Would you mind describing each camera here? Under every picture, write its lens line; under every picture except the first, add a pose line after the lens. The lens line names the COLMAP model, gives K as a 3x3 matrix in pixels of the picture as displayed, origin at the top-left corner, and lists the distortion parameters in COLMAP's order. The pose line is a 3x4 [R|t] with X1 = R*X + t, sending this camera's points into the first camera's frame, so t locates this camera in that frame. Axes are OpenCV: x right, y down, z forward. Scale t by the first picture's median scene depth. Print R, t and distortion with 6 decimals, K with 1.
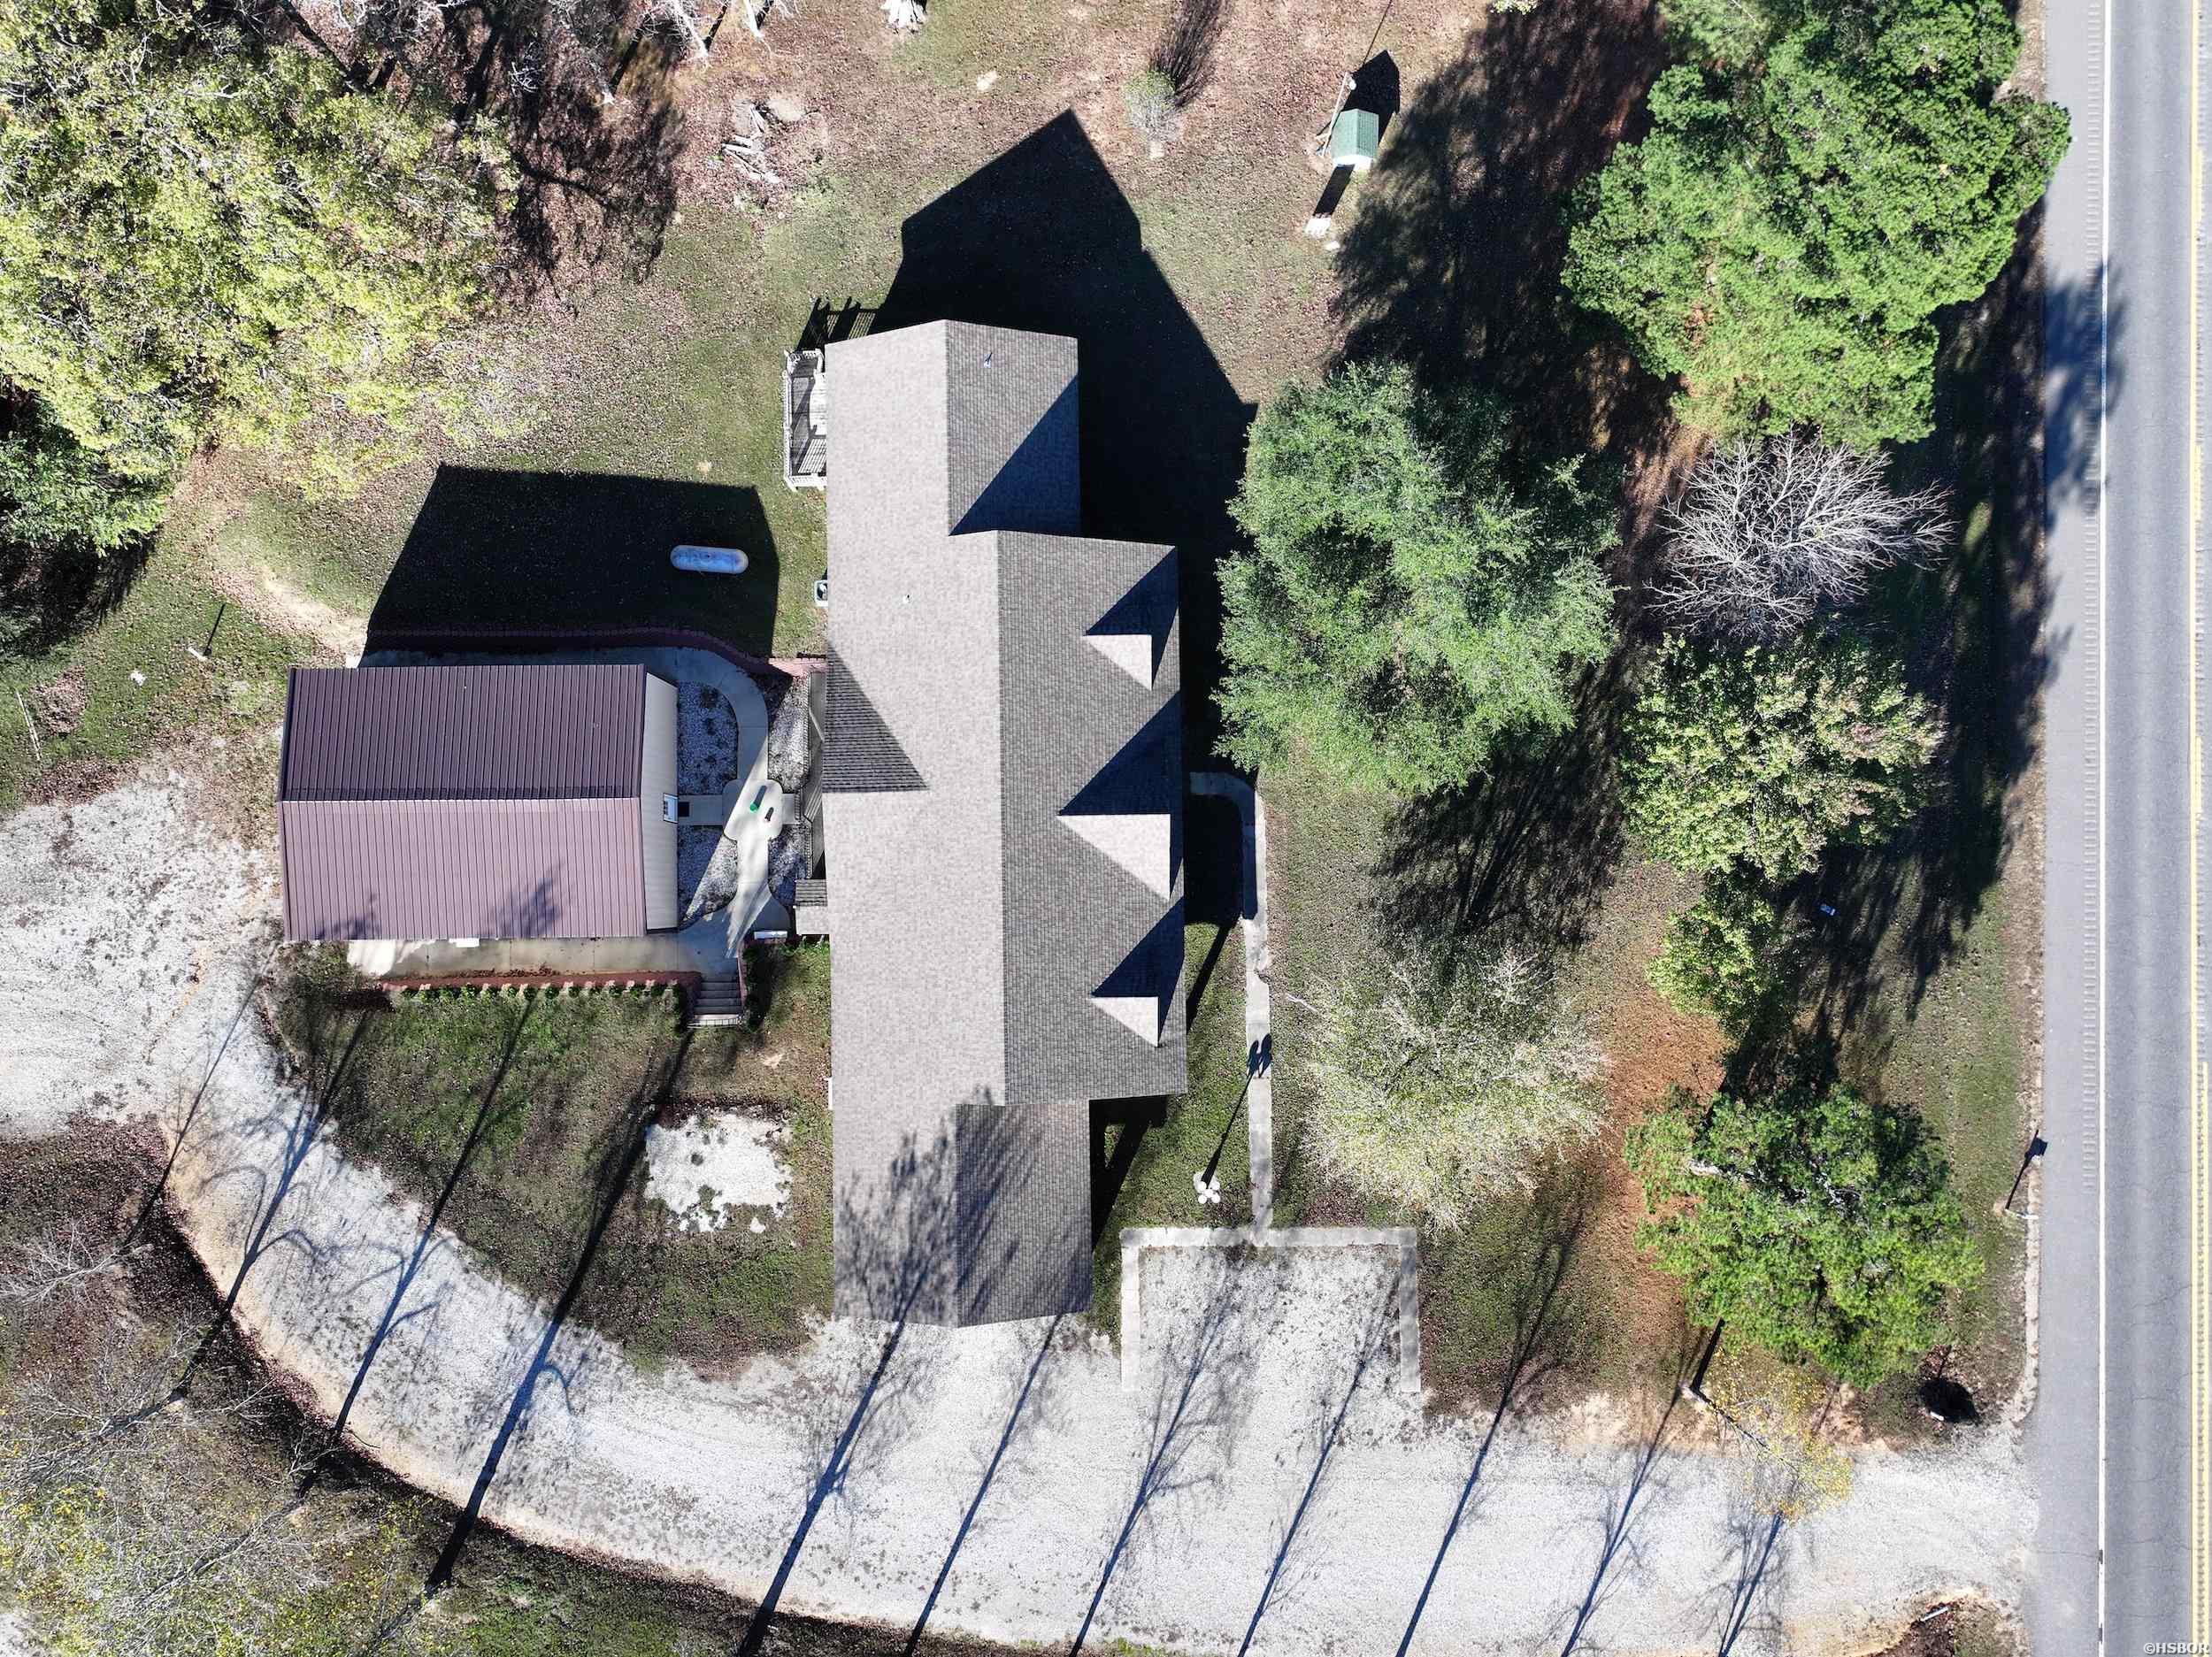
lens RADIAL K [[1696.9, 0, 1106.0], [0, 1696.9, 828.5], [0, 0, 1]] dist [-0.001110, 0.009858]
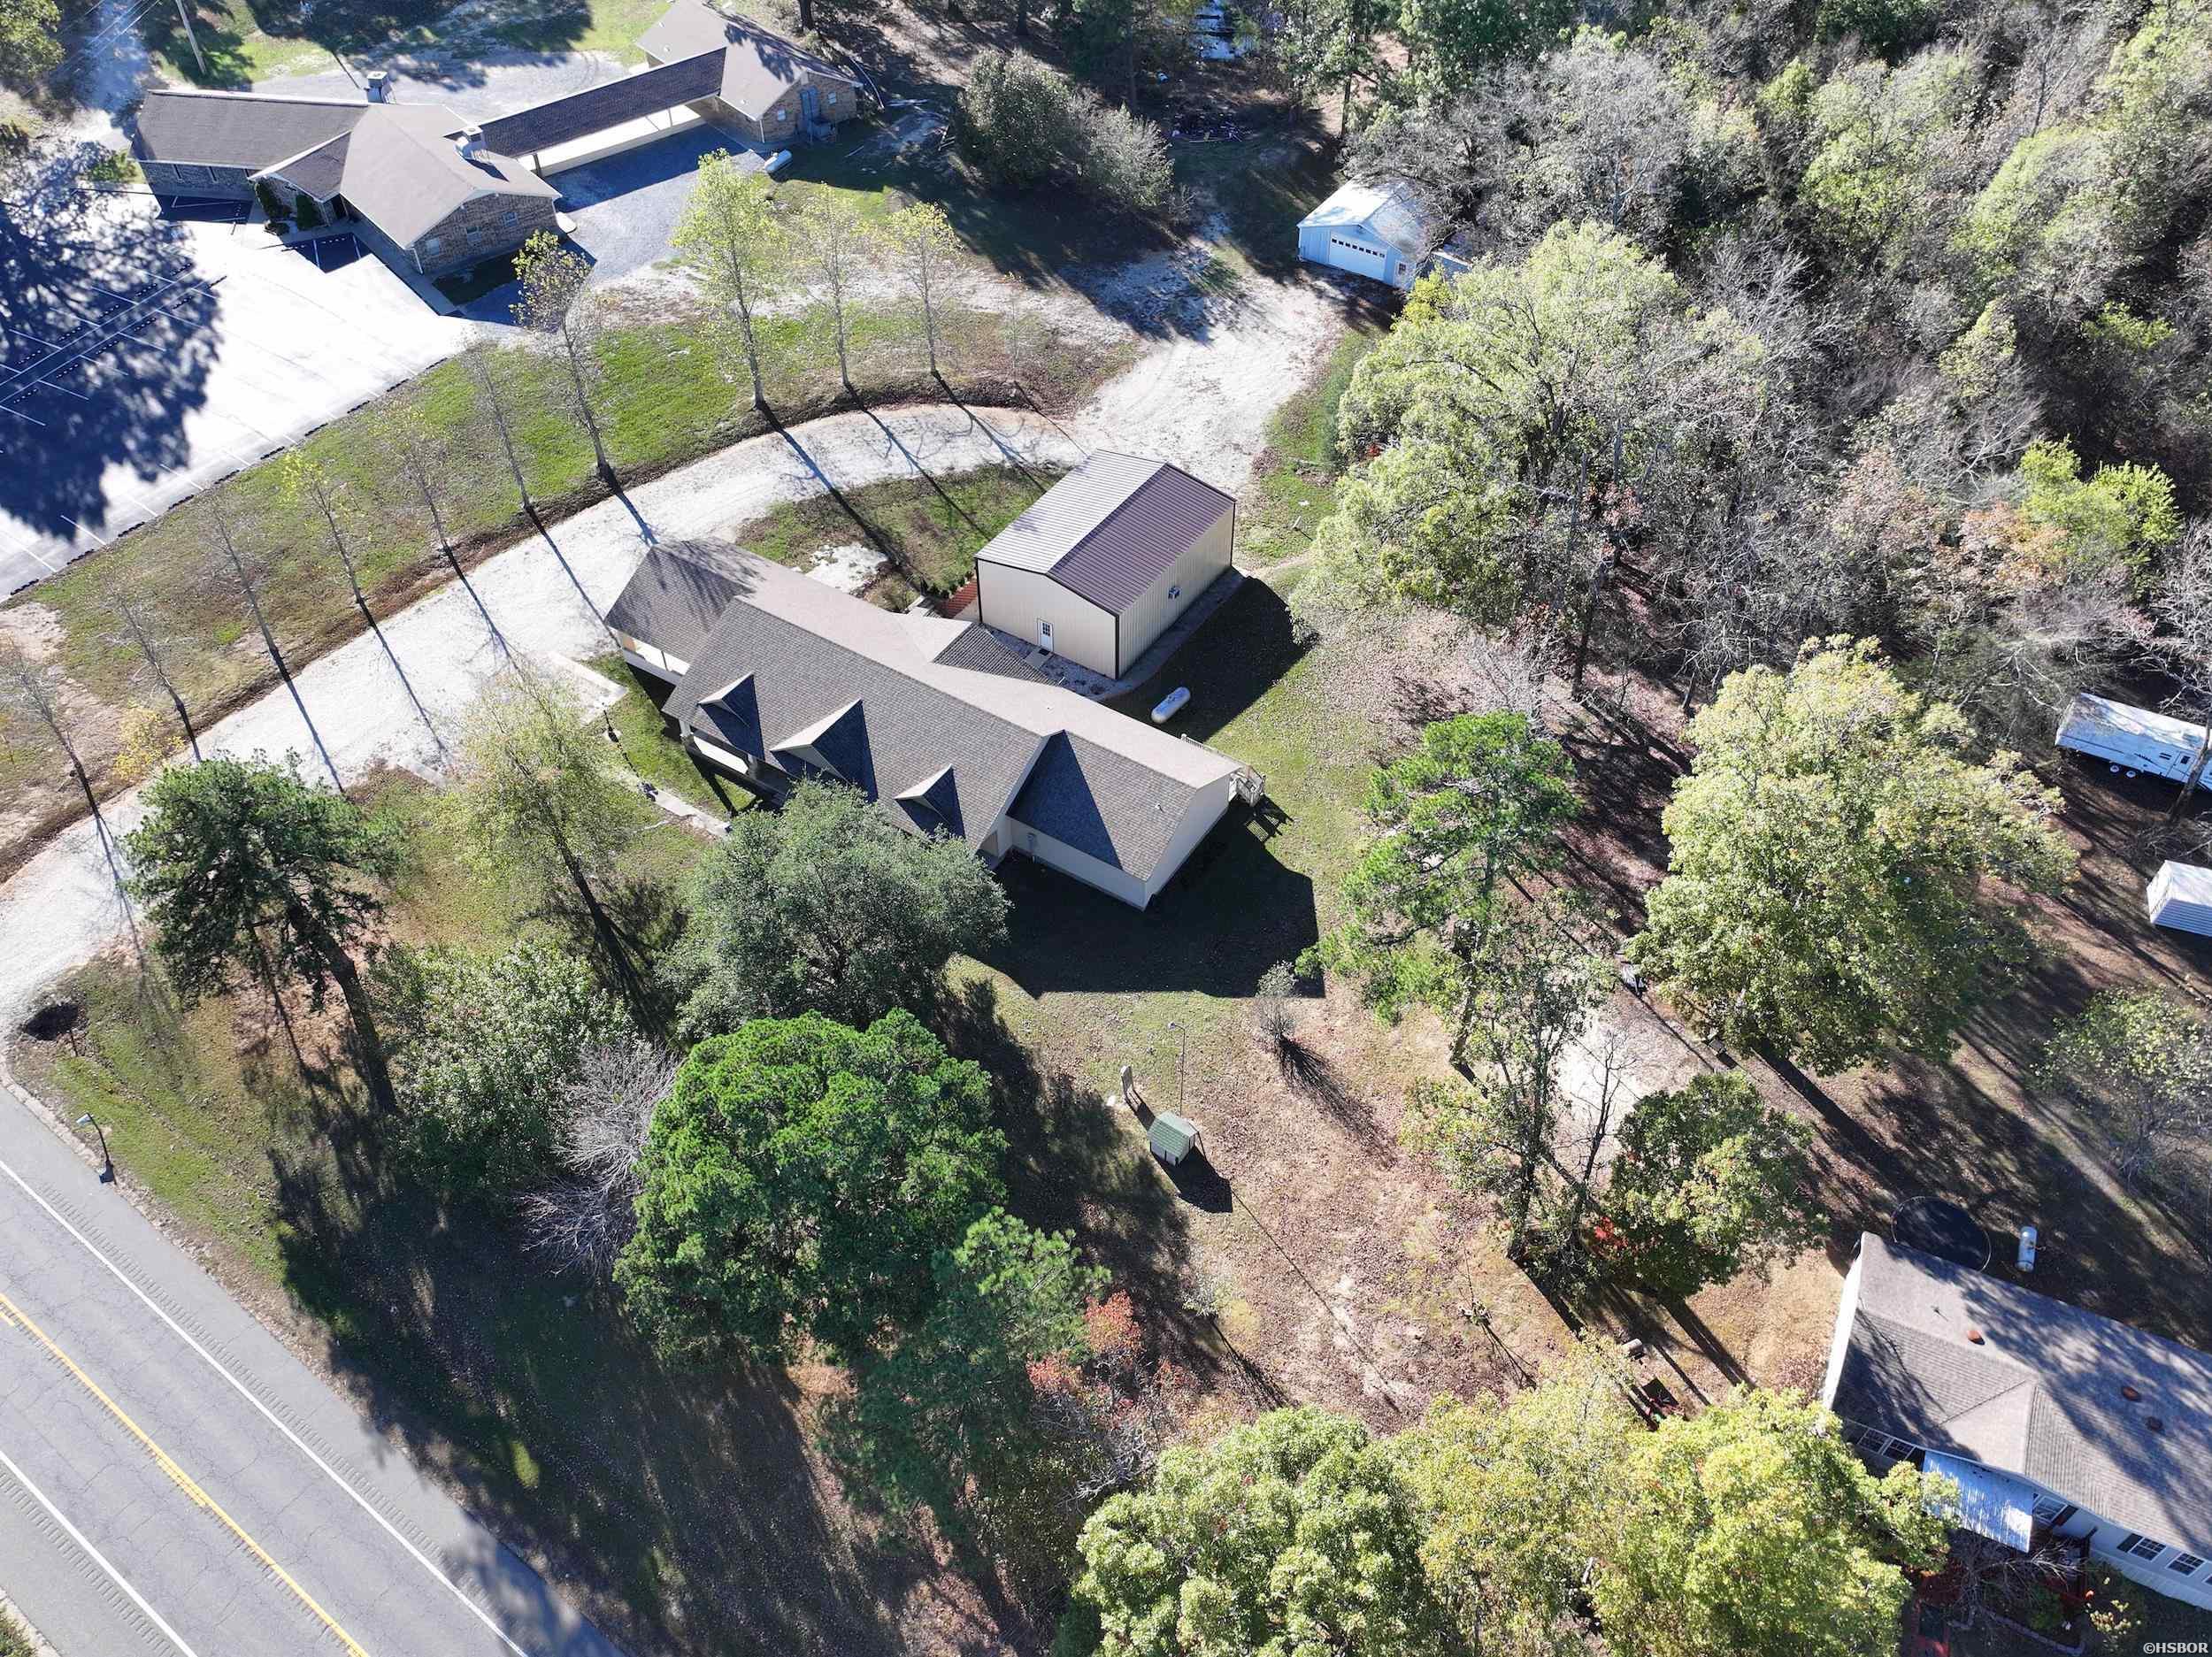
lens RADIAL K [[1696.9, 0, 1106.0], [0, 1696.9, 828.5], [0, 0, 1]] dist [-0.001110, 0.009858]
pose [[-0.555347, 0.607797, -0.567602, 0.678517], [-0.830838, -0.375926, 0.410351, -0.745527], [0.036034, 0.699473, 0.713750, 0.046831]]
